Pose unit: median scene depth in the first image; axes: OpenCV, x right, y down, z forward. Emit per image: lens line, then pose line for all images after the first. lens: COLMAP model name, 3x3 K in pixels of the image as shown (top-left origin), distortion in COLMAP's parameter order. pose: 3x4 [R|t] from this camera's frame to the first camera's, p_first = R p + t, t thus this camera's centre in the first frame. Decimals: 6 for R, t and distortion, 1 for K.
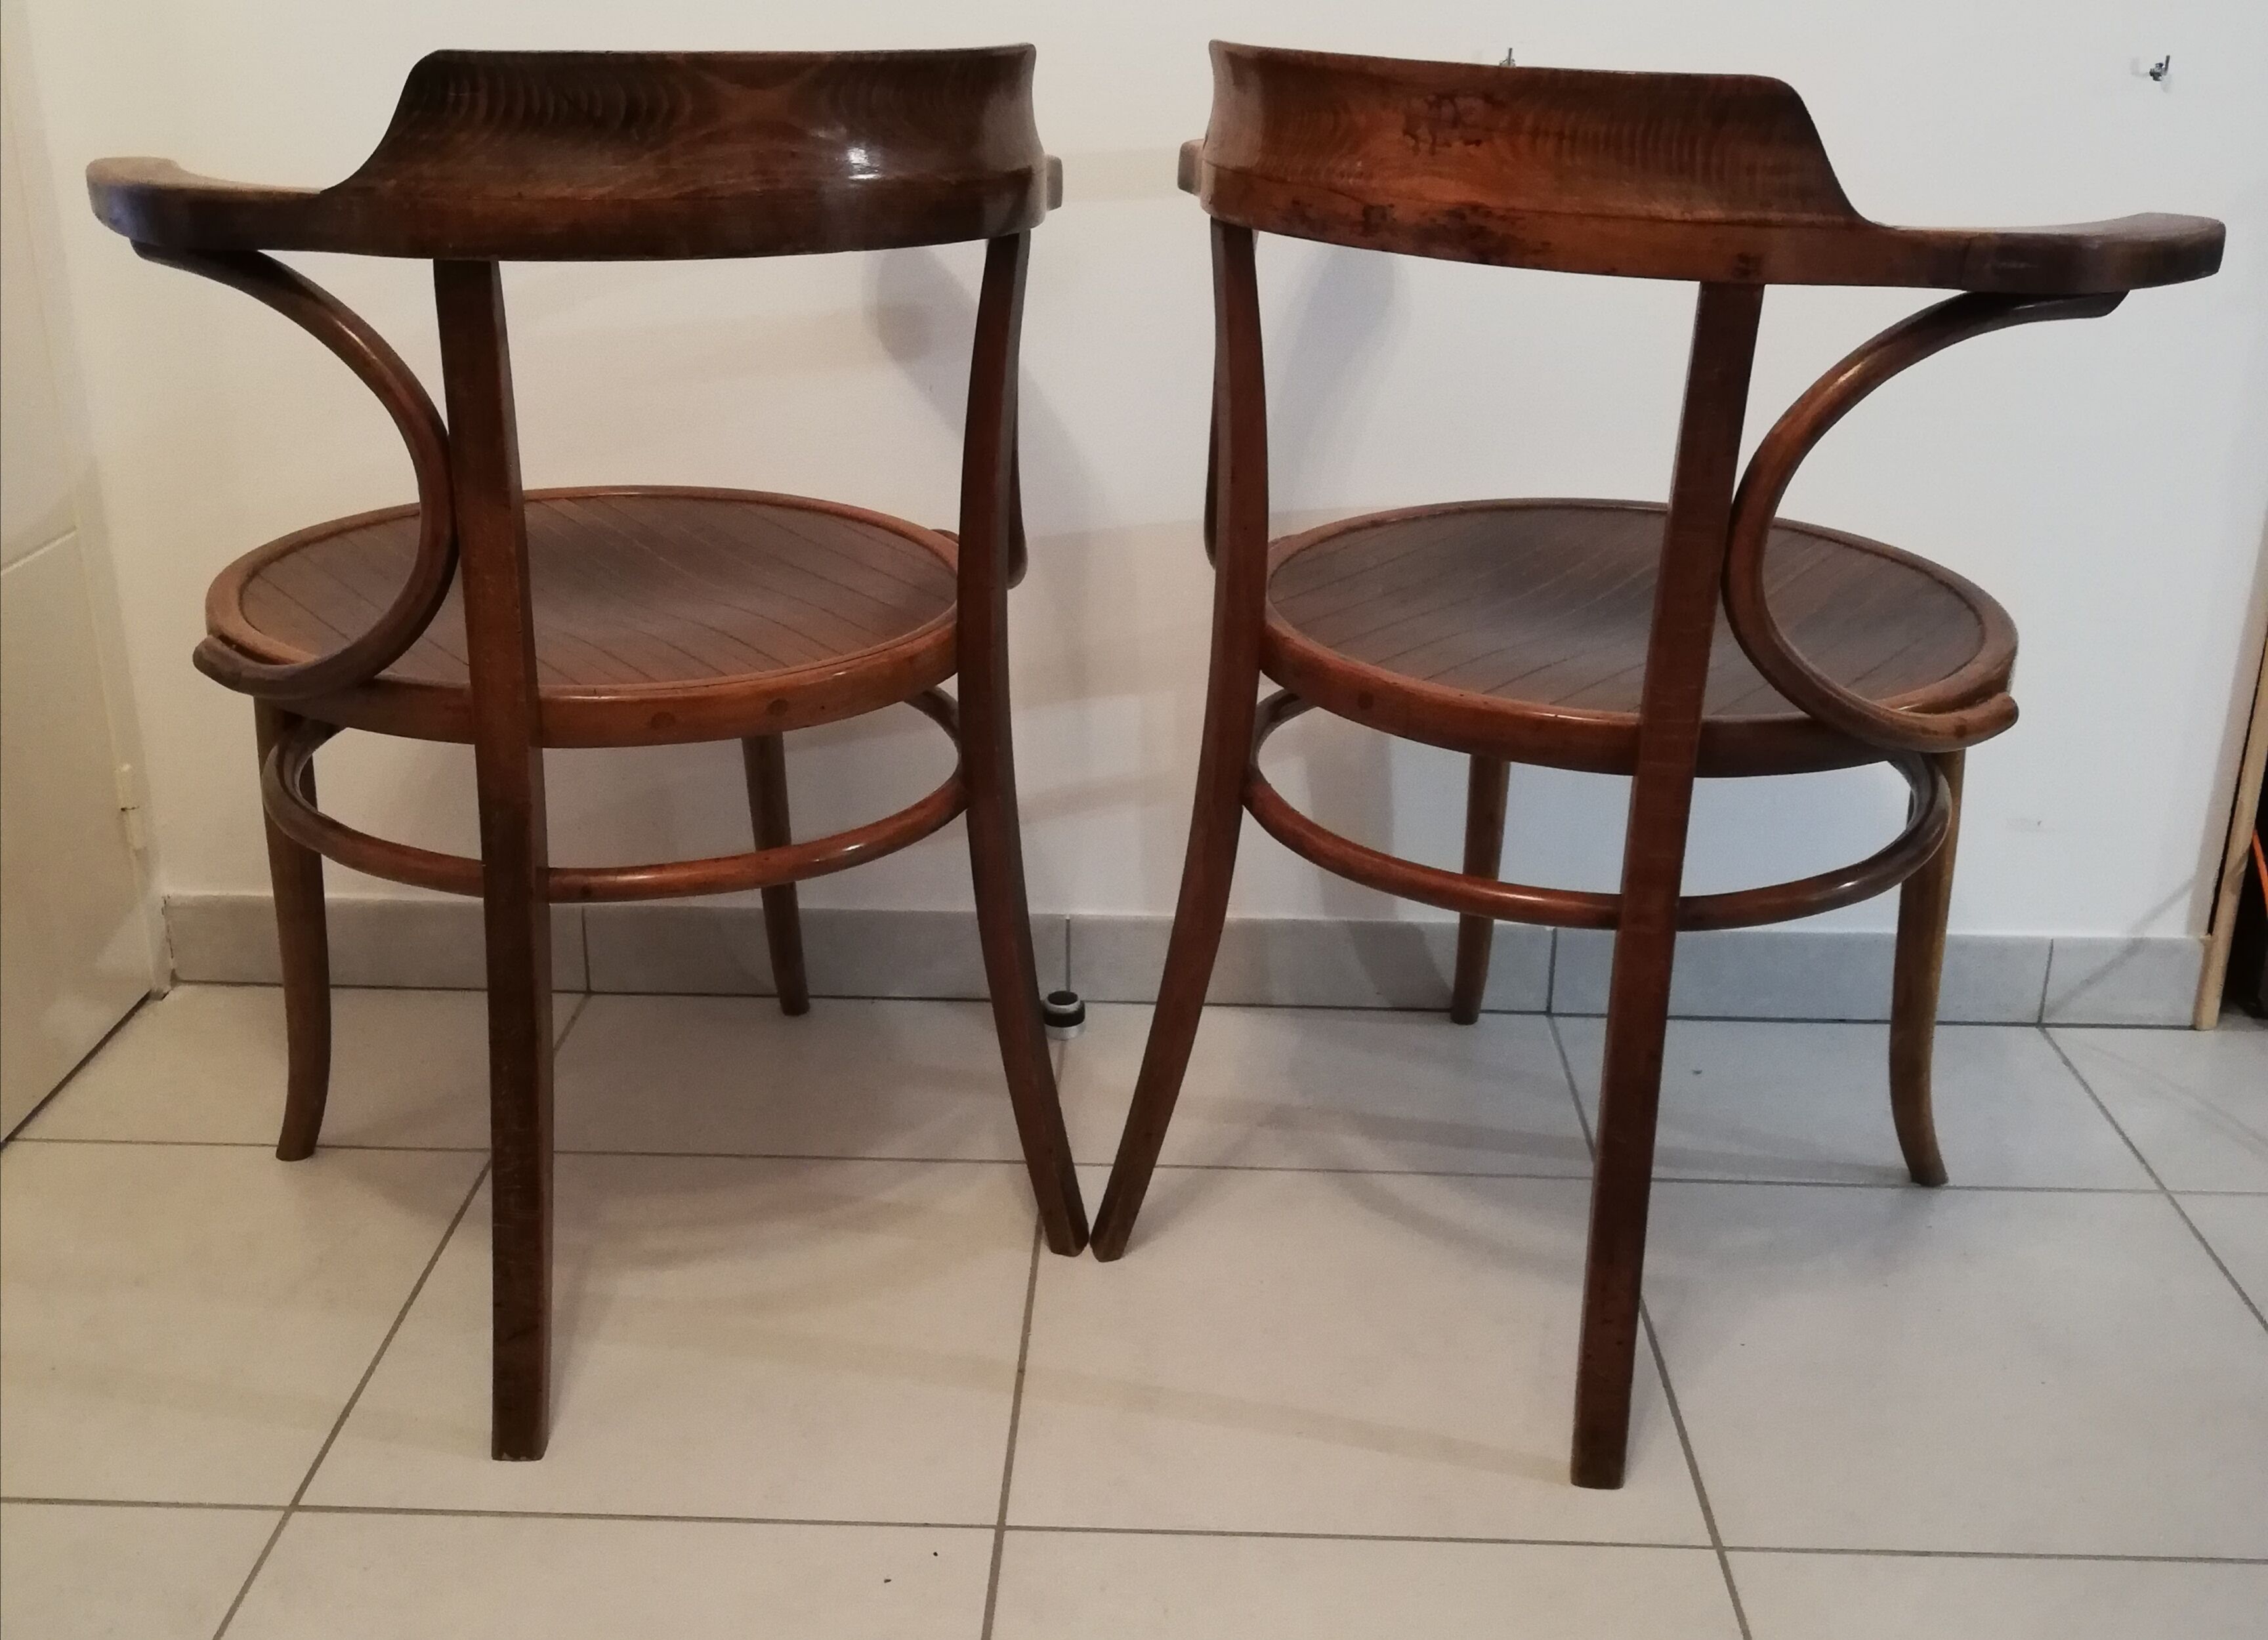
lens RADIAL K [[2543.9, 0, 1134.0], [0, 2543.9, 820.0], [0, 0, 1]] dist [0.174574, -0.702280]
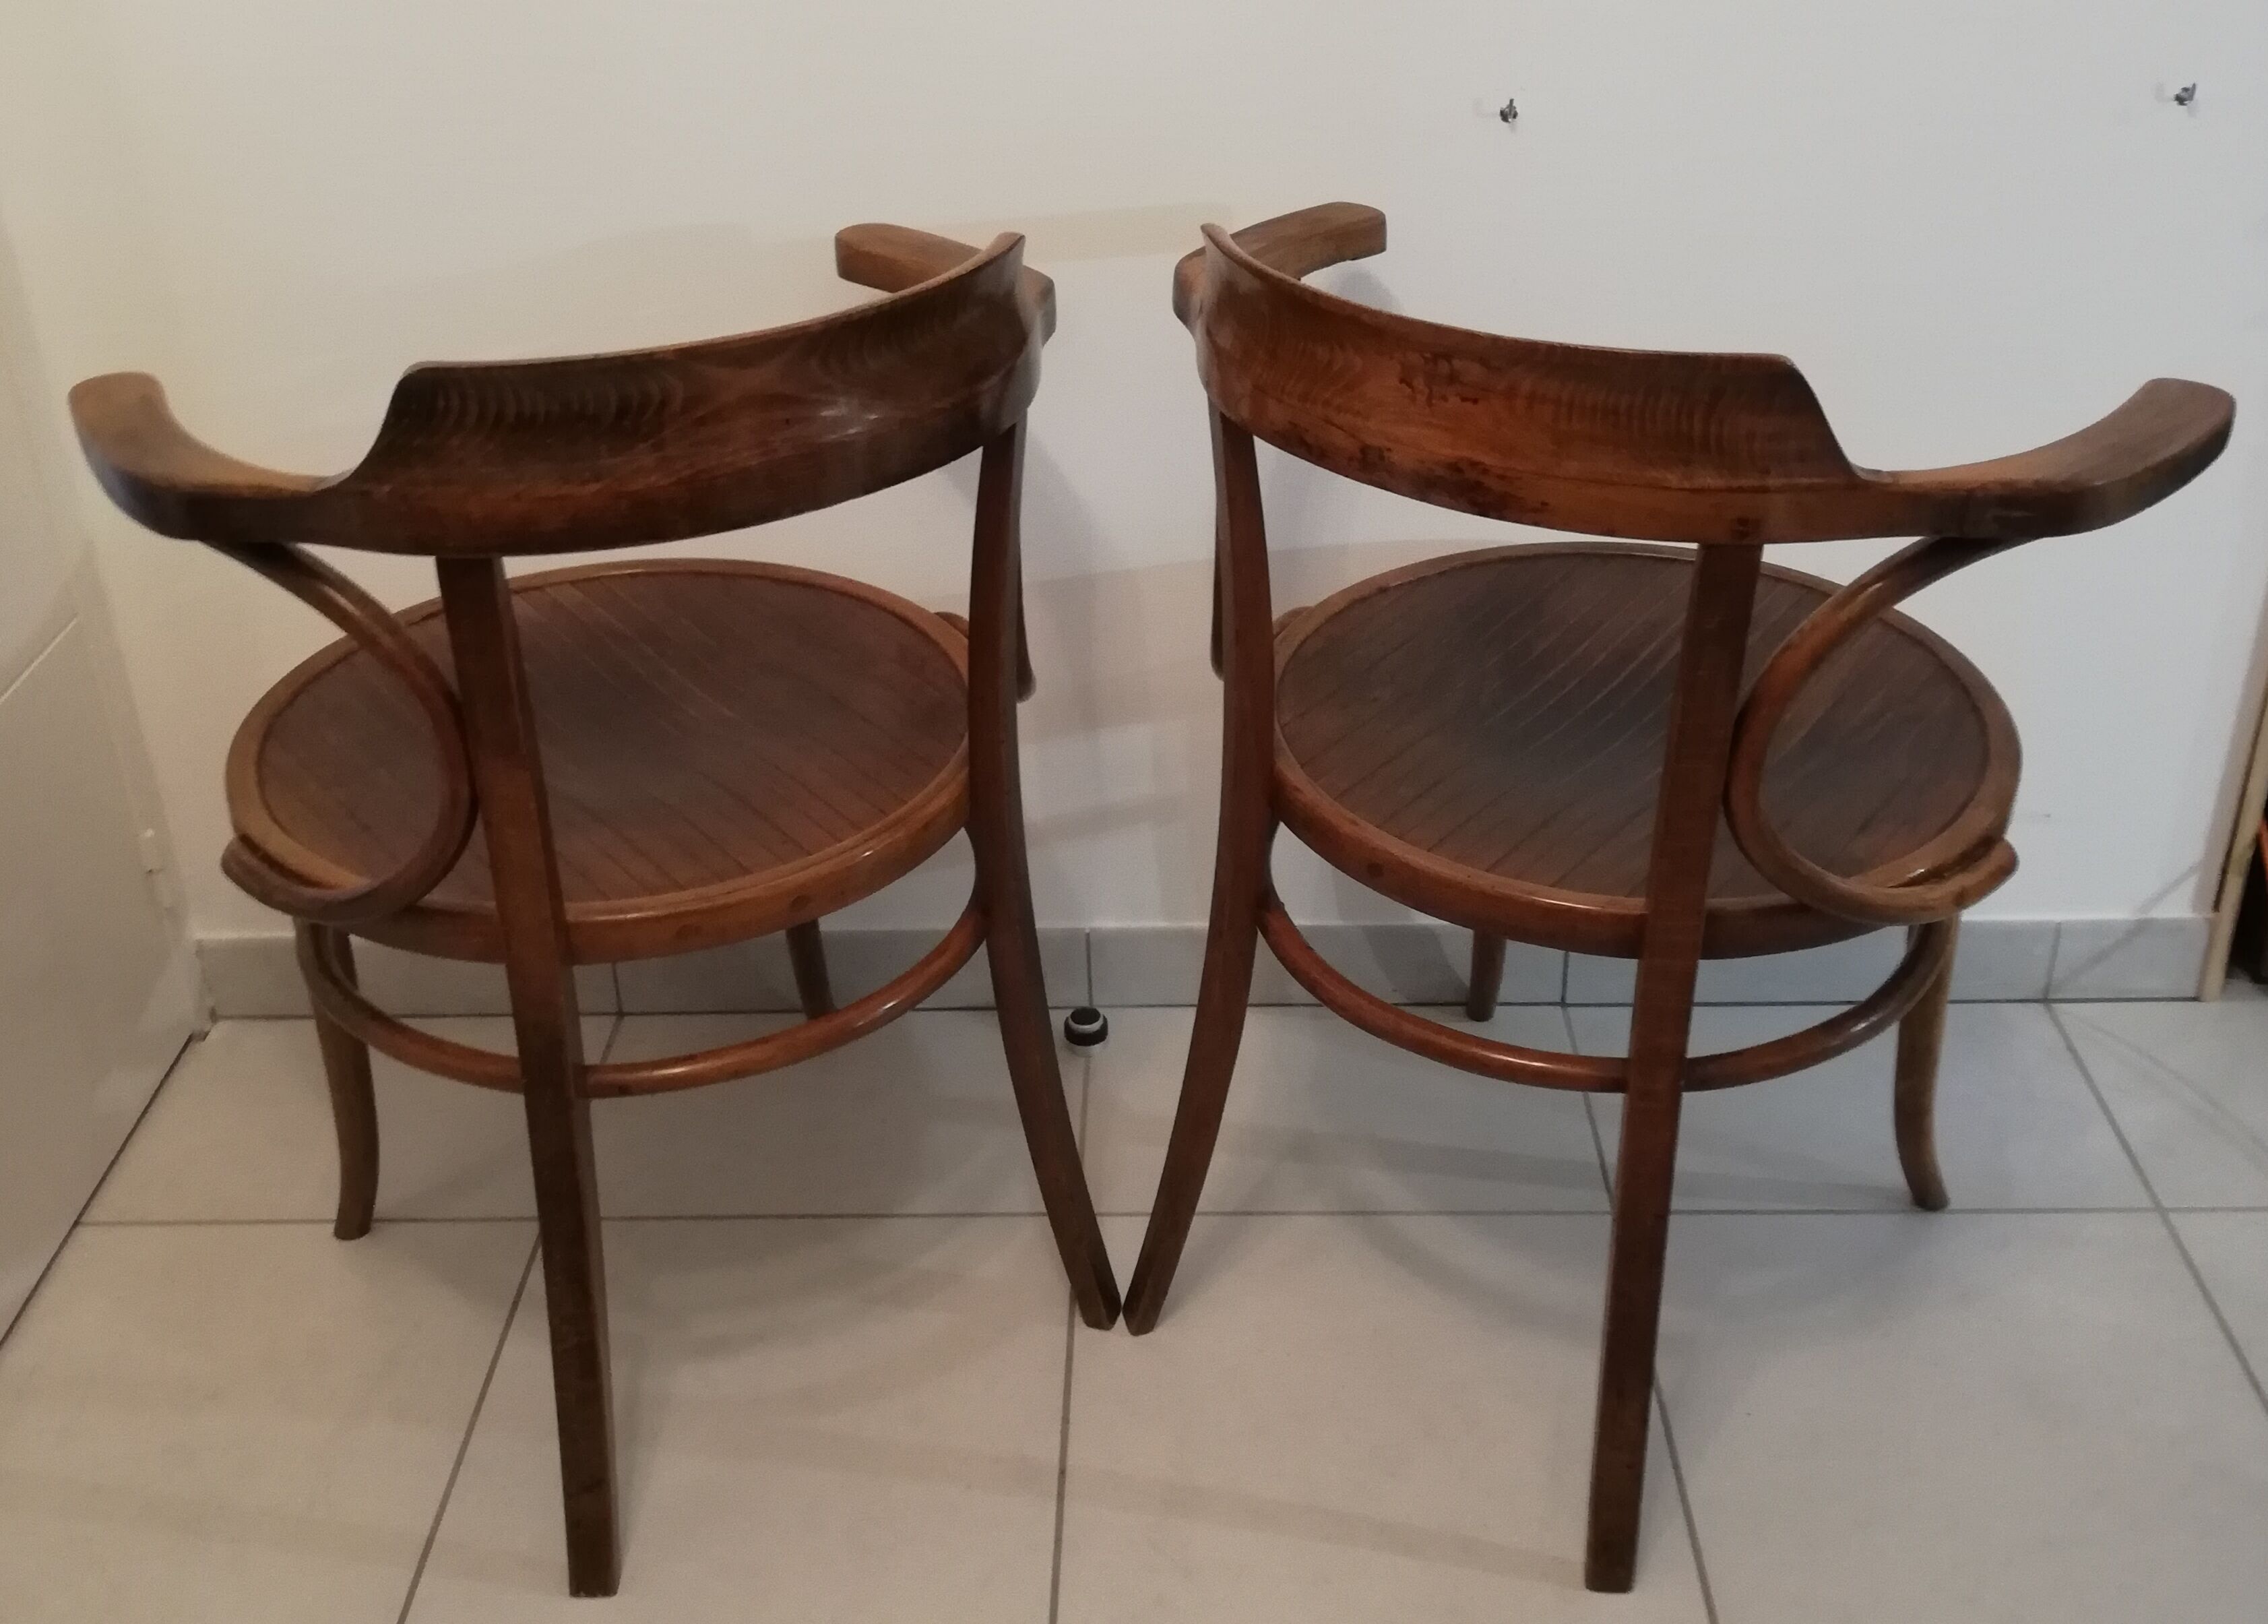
lens RADIAL K [[2601.7, 0, 1140.9], [0, 2601.7, 813.3], [0, 0, 1]] dist [0.164469, -0.681417]
pose [[0.999356, -0.035344, -0.006223, 0.004333], [0.035883, 0.986849, 0.157610, -0.218808], [0.000570, -0.157732, 0.987482, -0.020685]]
